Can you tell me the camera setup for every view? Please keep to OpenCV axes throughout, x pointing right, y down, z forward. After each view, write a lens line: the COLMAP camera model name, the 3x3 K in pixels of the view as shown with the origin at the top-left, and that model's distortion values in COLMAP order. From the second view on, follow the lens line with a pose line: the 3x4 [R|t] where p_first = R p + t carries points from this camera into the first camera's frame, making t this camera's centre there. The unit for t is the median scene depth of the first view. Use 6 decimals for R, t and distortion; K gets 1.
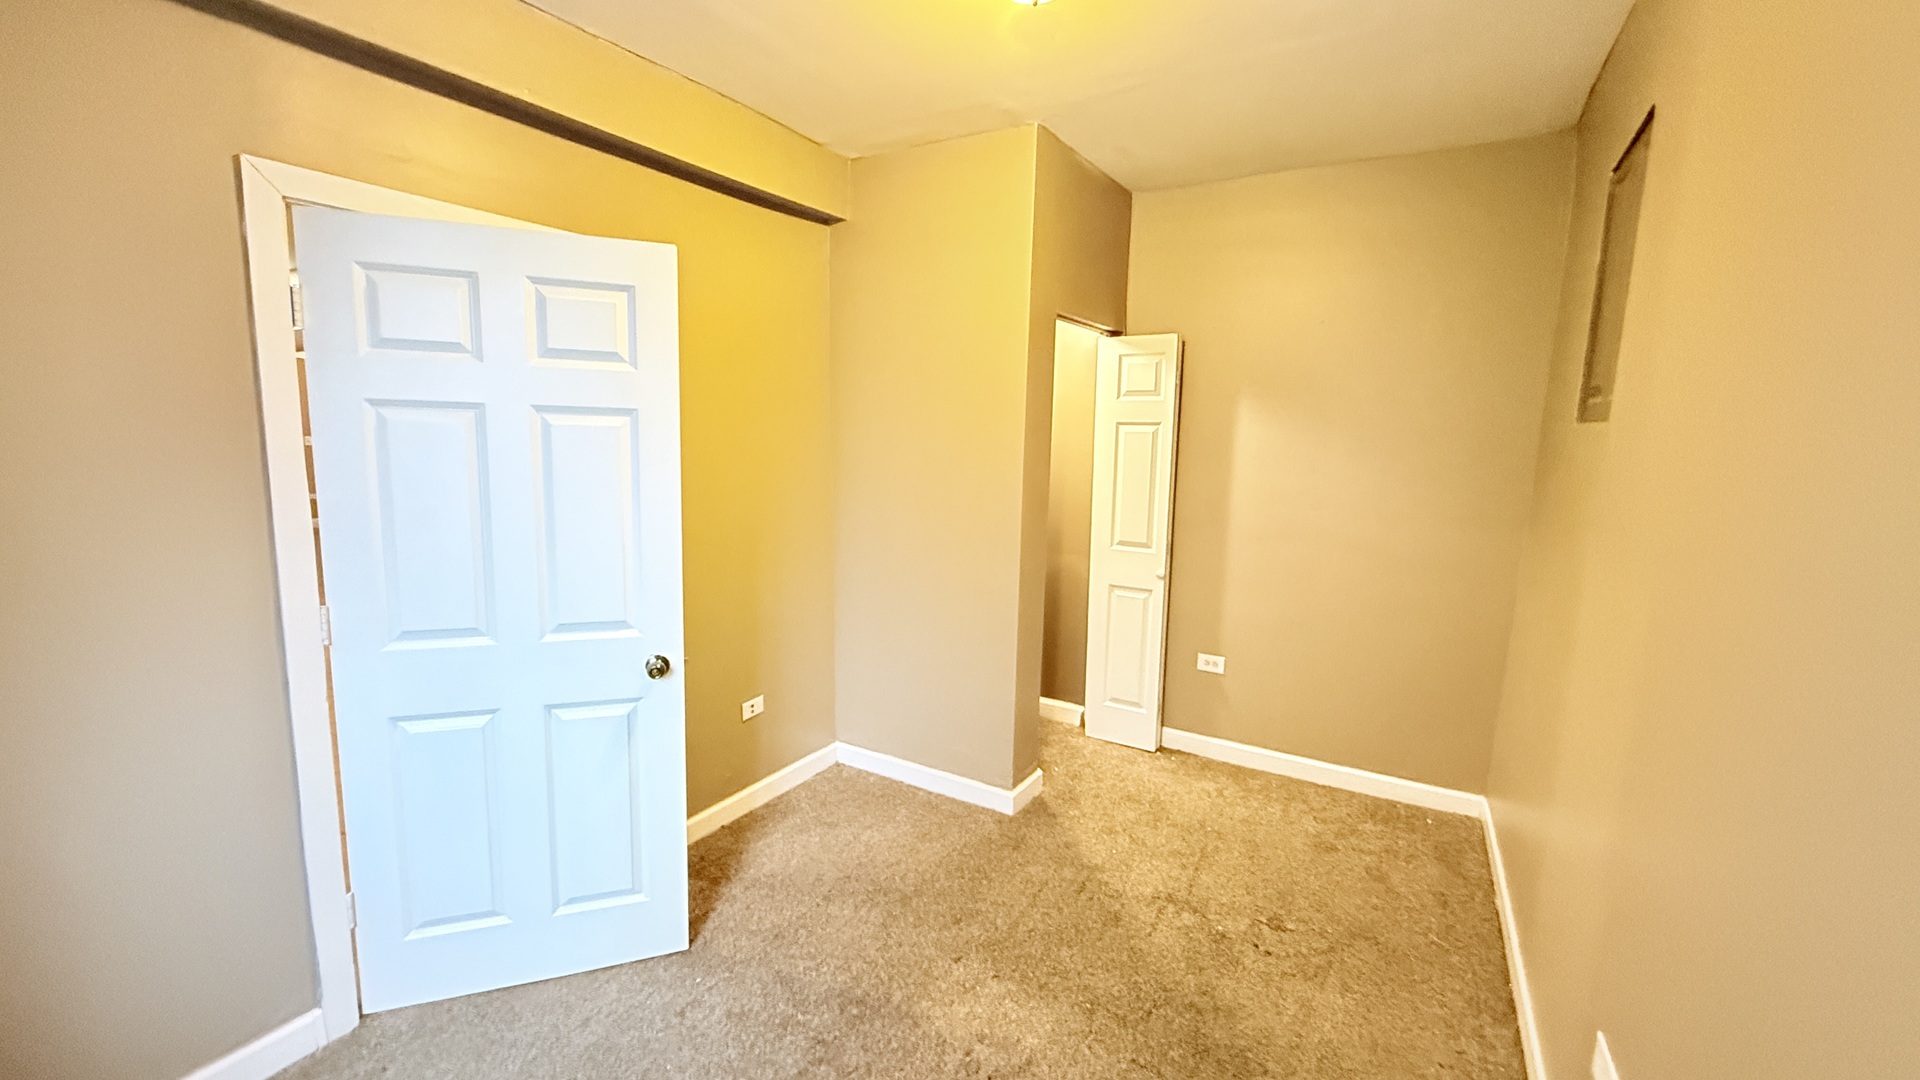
lens RADIAL K [[767.2, 0, 954.4], [0, 767.2, 532.2], [0, 0, 1]] dist [0.003997, 0.000243]
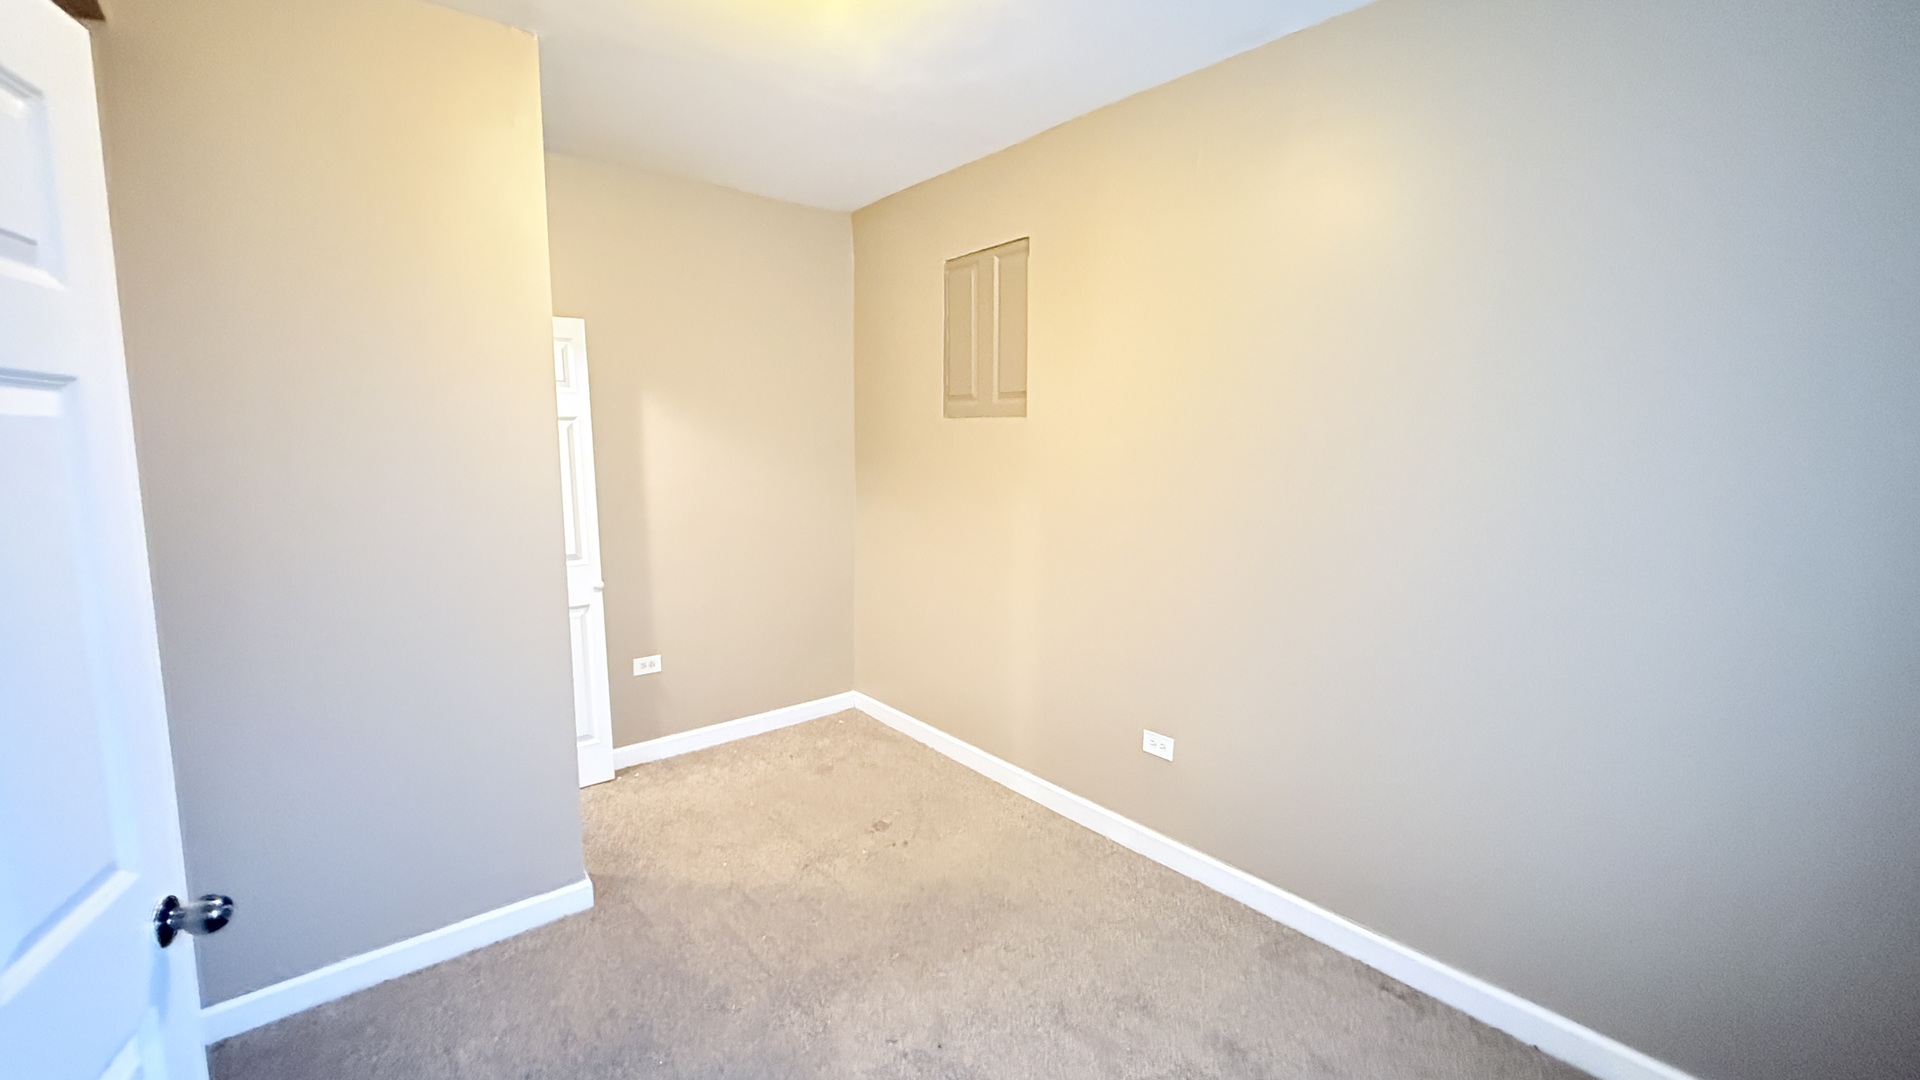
lens RADIAL K [[767.2, 0, 954.4], [0, 767.2, 532.2], [0, 0, 1]] dist [0.003997, 0.000243]
pose [[0.343304, -0.139372, 0.928826, -0.442505], [0.130675, 0.986398, 0.099712, -0.044368], [-0.930090, 0.087143, 0.356847, 0.295456]]
